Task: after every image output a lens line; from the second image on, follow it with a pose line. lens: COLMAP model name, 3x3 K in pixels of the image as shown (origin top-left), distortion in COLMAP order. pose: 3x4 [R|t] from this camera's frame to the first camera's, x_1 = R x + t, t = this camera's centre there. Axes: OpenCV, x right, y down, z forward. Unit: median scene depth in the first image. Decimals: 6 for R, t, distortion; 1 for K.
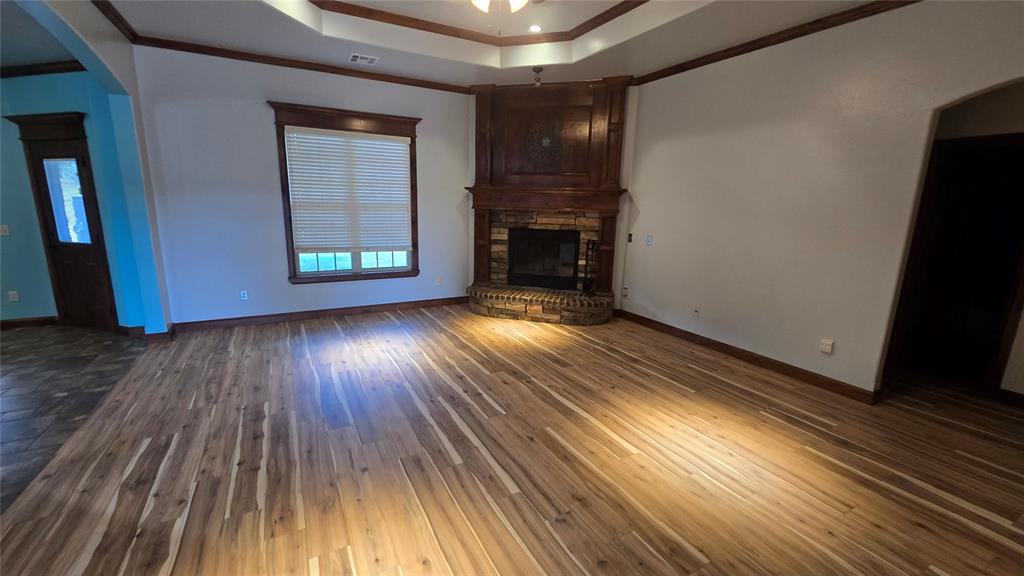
lens RADIAL K [[428.9, 0, 509.4], [0, 428.9, 291.7], [0, 0, 1]] dist [-0.003432, 0.001979]
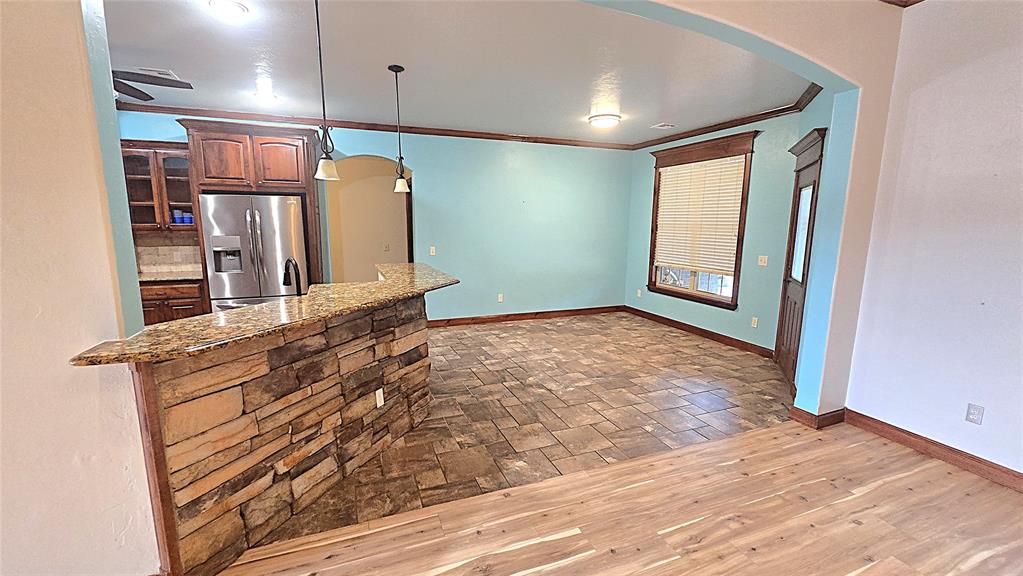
lens RADIAL K [[430.4, 0, 507.8], [0, 430.4, 287.3], [0, 0, 1]] dist [-0.010610, 0.000577]
pose [[-0.119640, 0.136034, -0.983454, -0.060328], [-0.211562, 0.964324, 0.159125, -0.106209], [0.970014, 0.227099, -0.086592, 0.469958]]
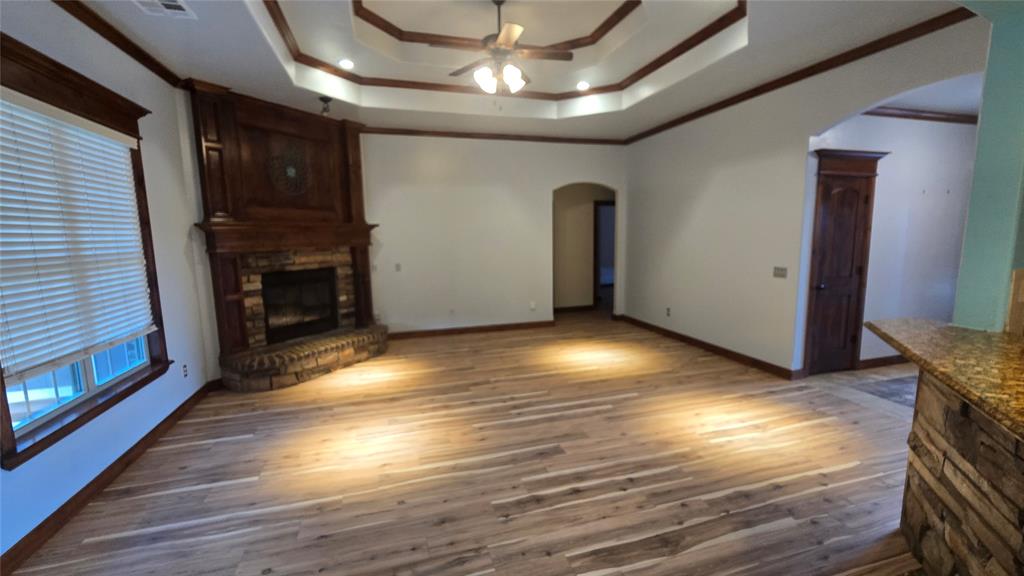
lens RADIAL K [[428.9, 0, 515.1], [0, 428.9, 293.8], [0, 0, 1]] dist [-0.003432, 0.001979]
pose [[0.186356, -0.161657, 0.969092, -0.829316], [0.220510, 0.968088, 0.119085, -0.126604], [-0.957417, 0.191502, 0.216056, 0.480171]]
